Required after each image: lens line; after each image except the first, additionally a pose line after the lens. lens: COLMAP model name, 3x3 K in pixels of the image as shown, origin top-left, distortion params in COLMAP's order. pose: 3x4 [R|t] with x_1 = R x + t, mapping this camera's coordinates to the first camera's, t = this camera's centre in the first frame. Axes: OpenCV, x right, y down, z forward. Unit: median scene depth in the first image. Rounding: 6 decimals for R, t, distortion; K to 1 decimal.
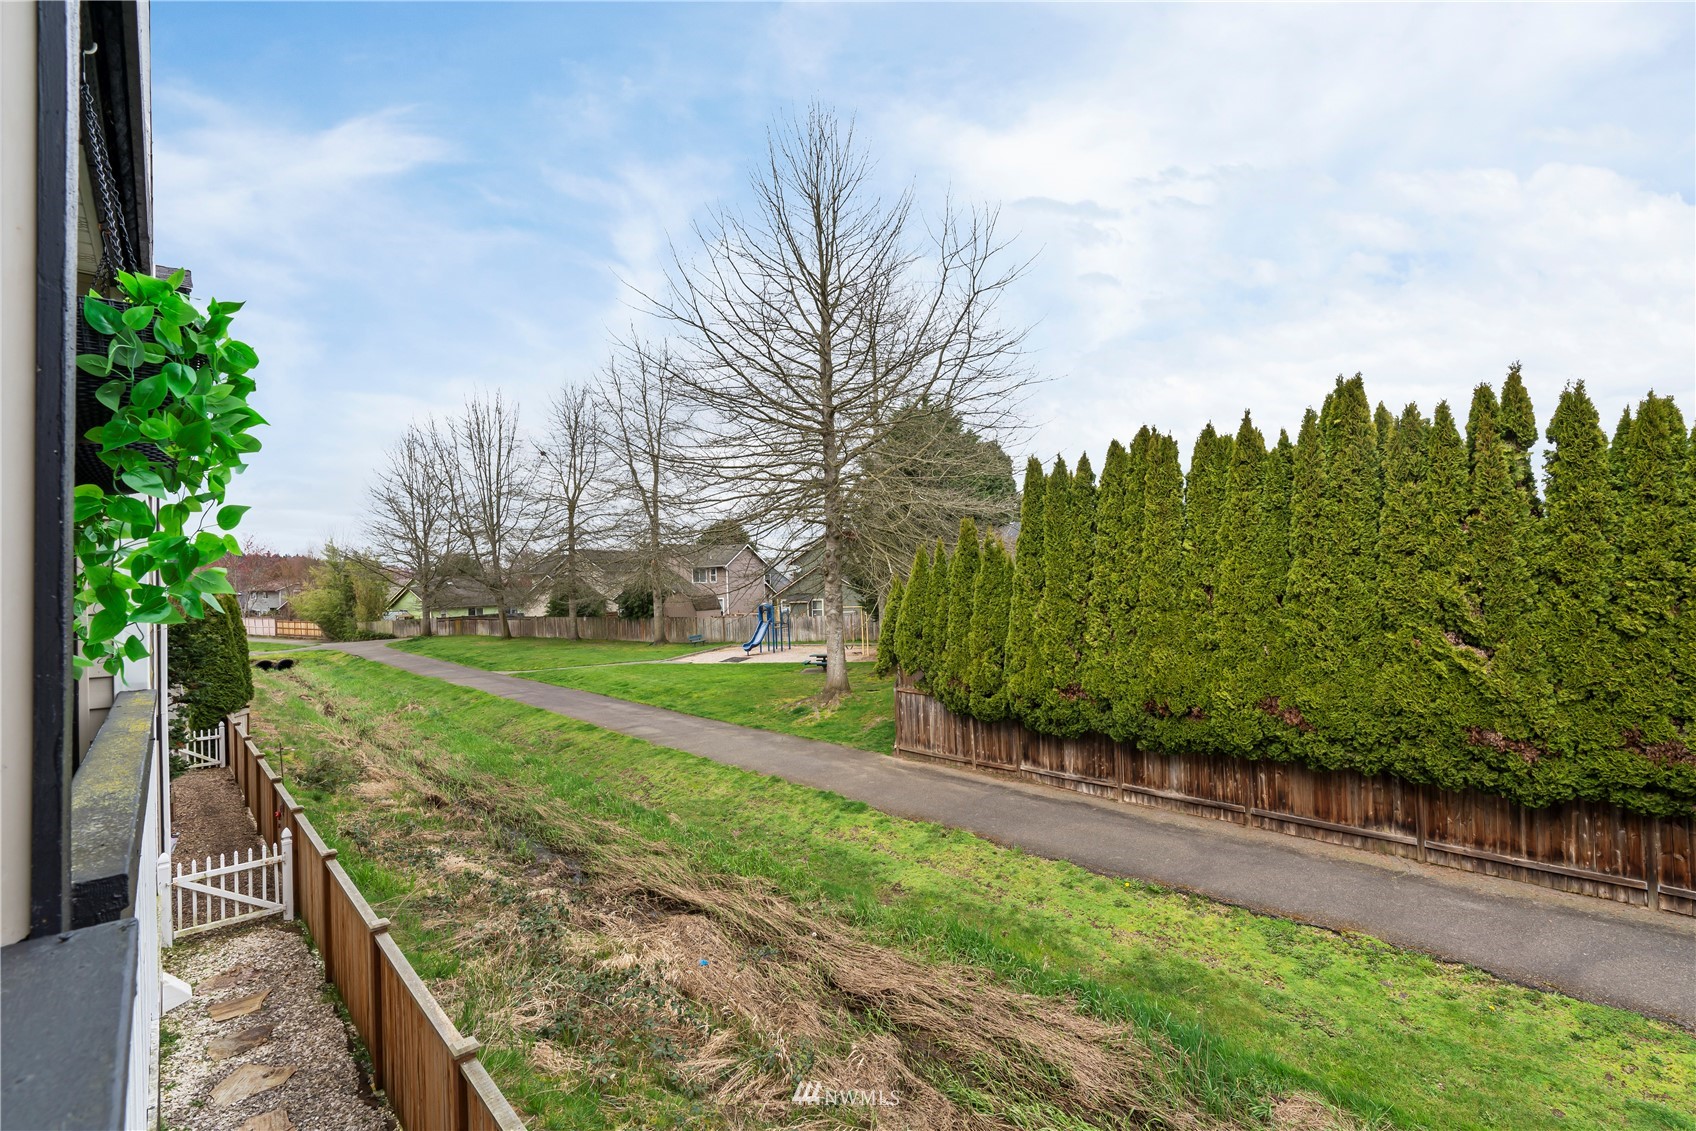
lens RADIAL K [[771.7, 0, 848.0], [0, 771.7, 565.5], [0, 0, 1]] dist [-0.011451, 0.007820]
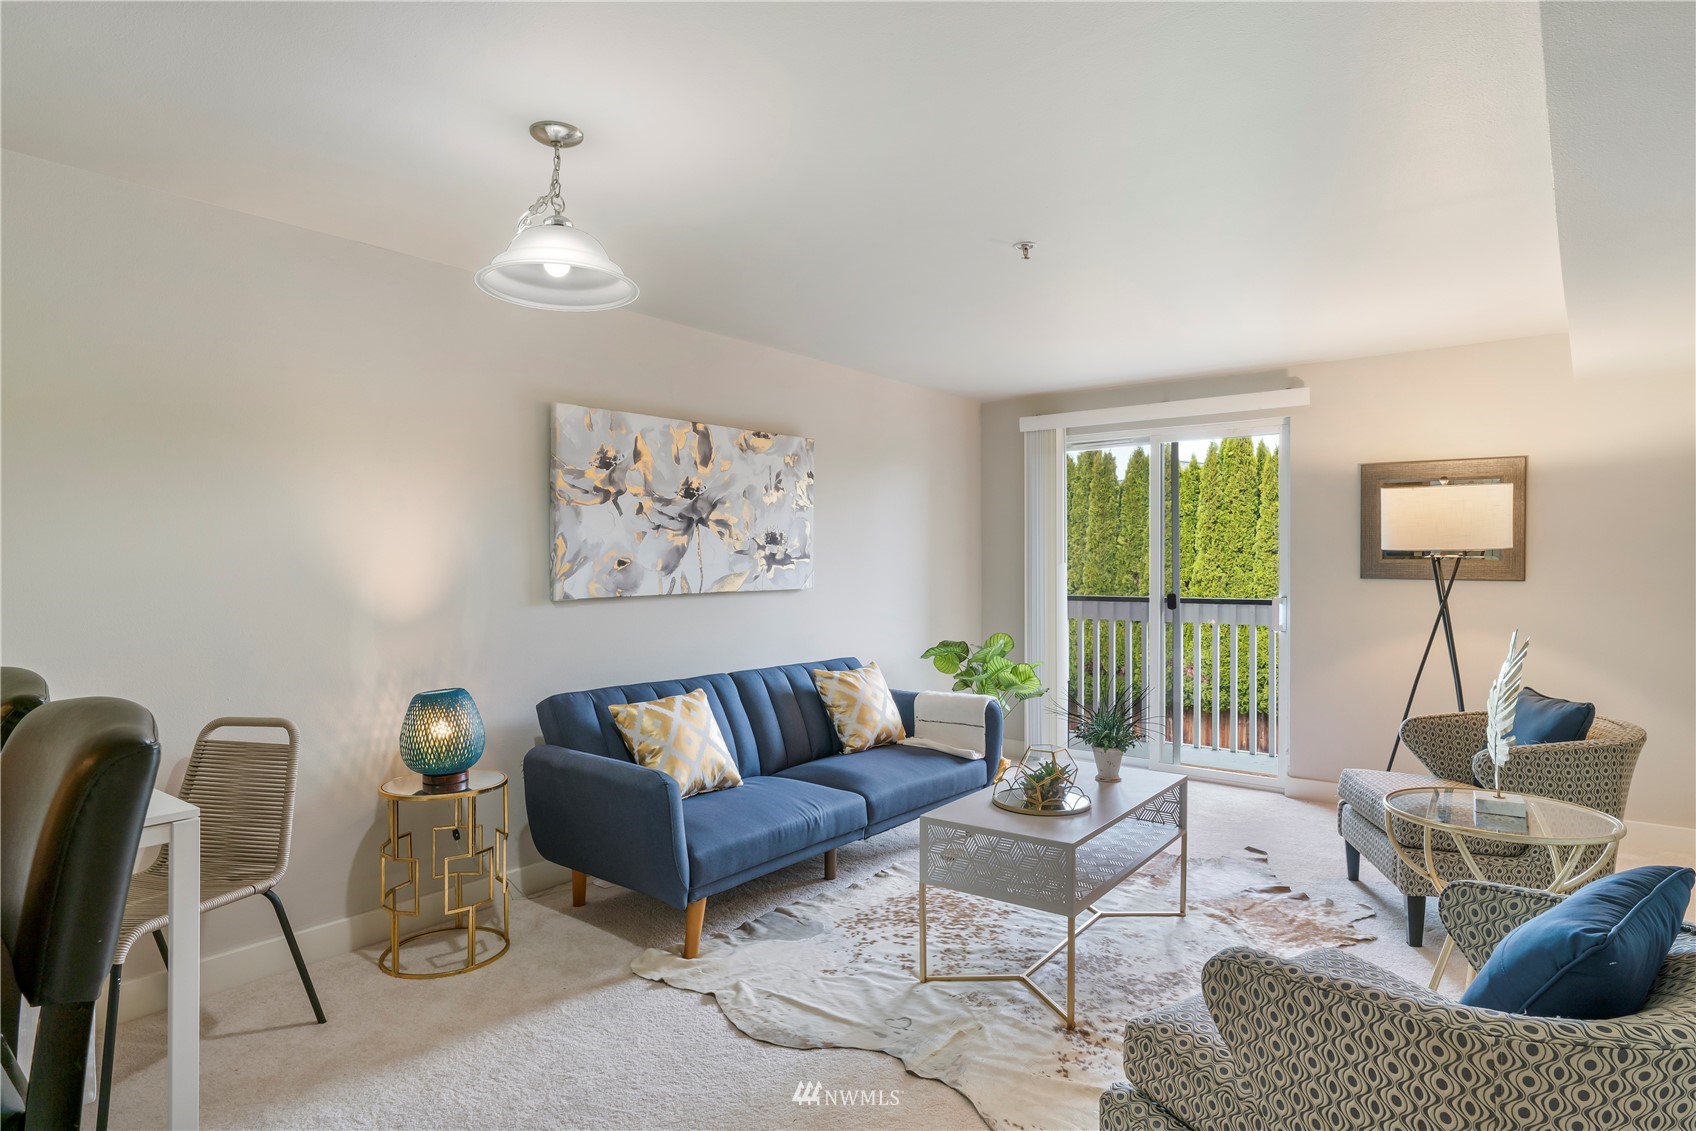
lens RADIAL K [[941.7, 0, 848.0], [0, 941.7, 565.5], [0, 0, 1]] dist [-0.000824, -0.000179]
pose [[0.984132, 0.022932, 0.175951, -0.255084], [-0.027181, 0.999393, 0.021774, -0.006241], [-0.175345, -0.026211, 0.984158, -0.419625]]
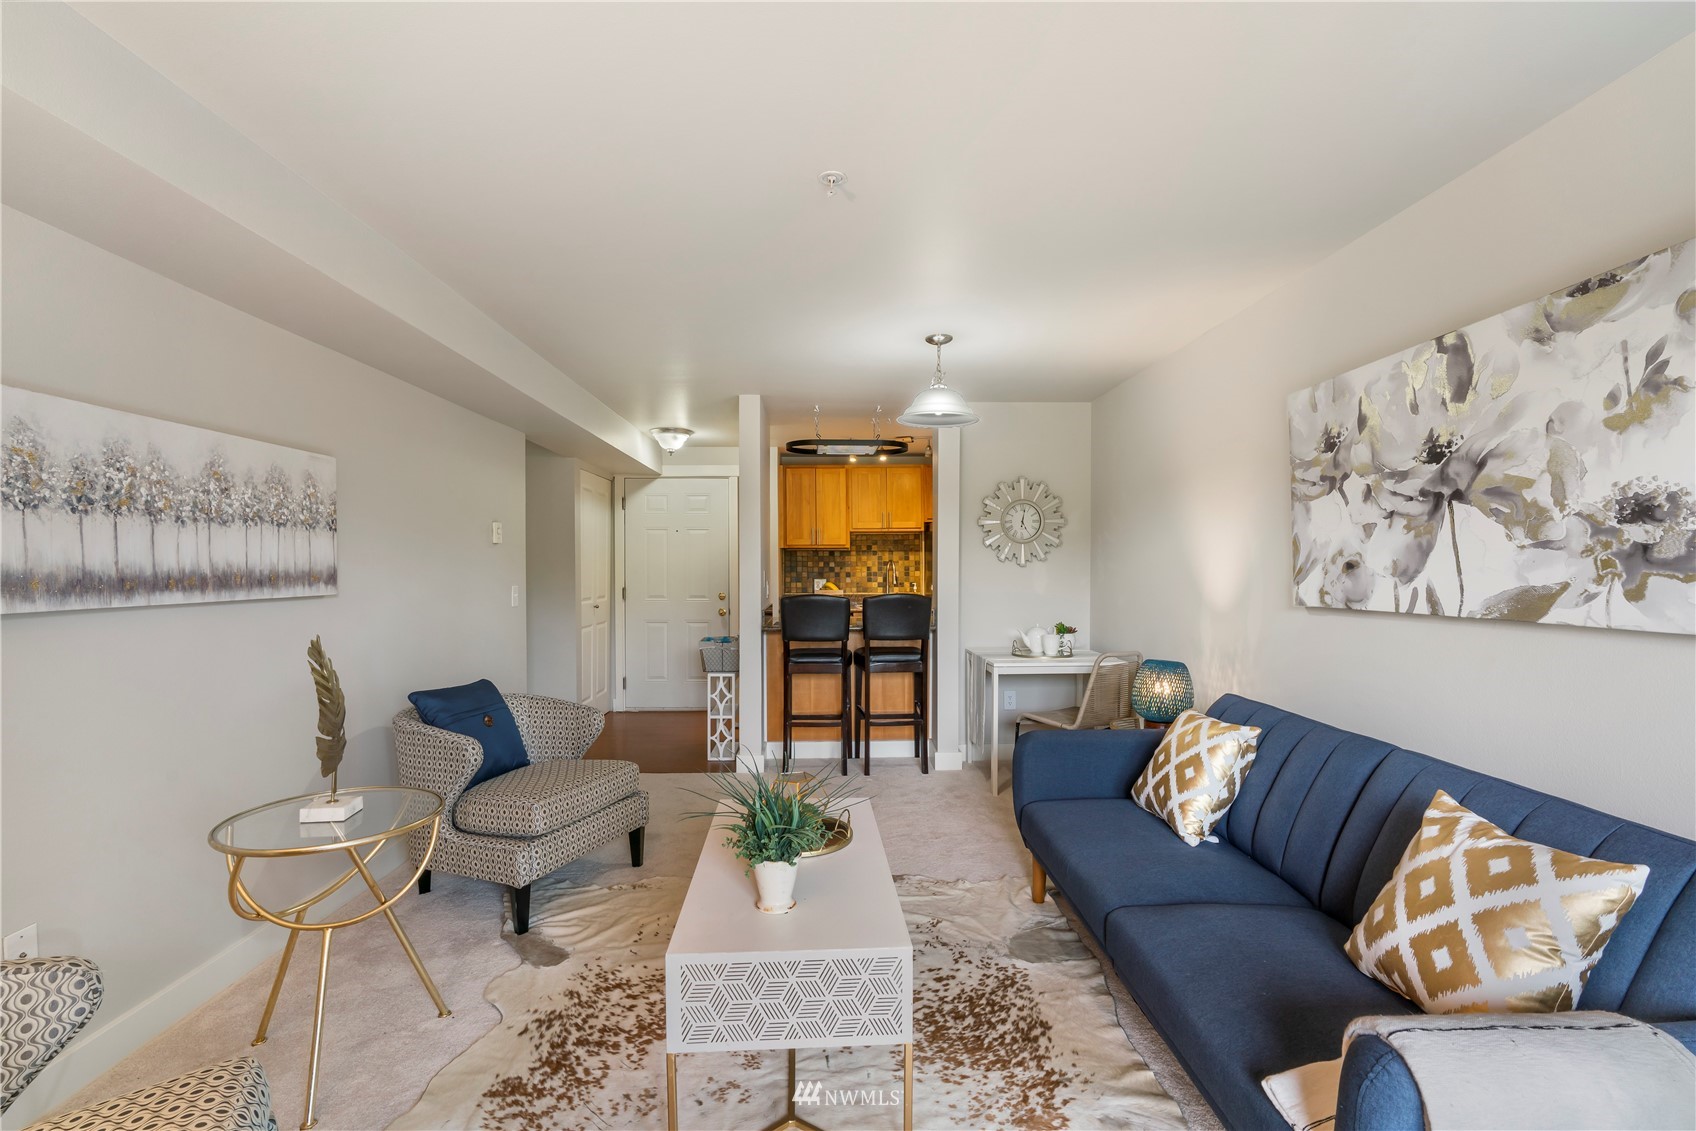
lens RADIAL K [[771.7, 0, 848.0], [0, 771.7, 565.5], [0, 0, 1]] dist [-0.011451, 0.007820]
pose [[-0.639563, 0.031308, -0.768101, 1.120669], [0.043261, 0.999053, 0.004701, 0.002377], [0.767520, -0.030223, -0.640312, 1.781491]]
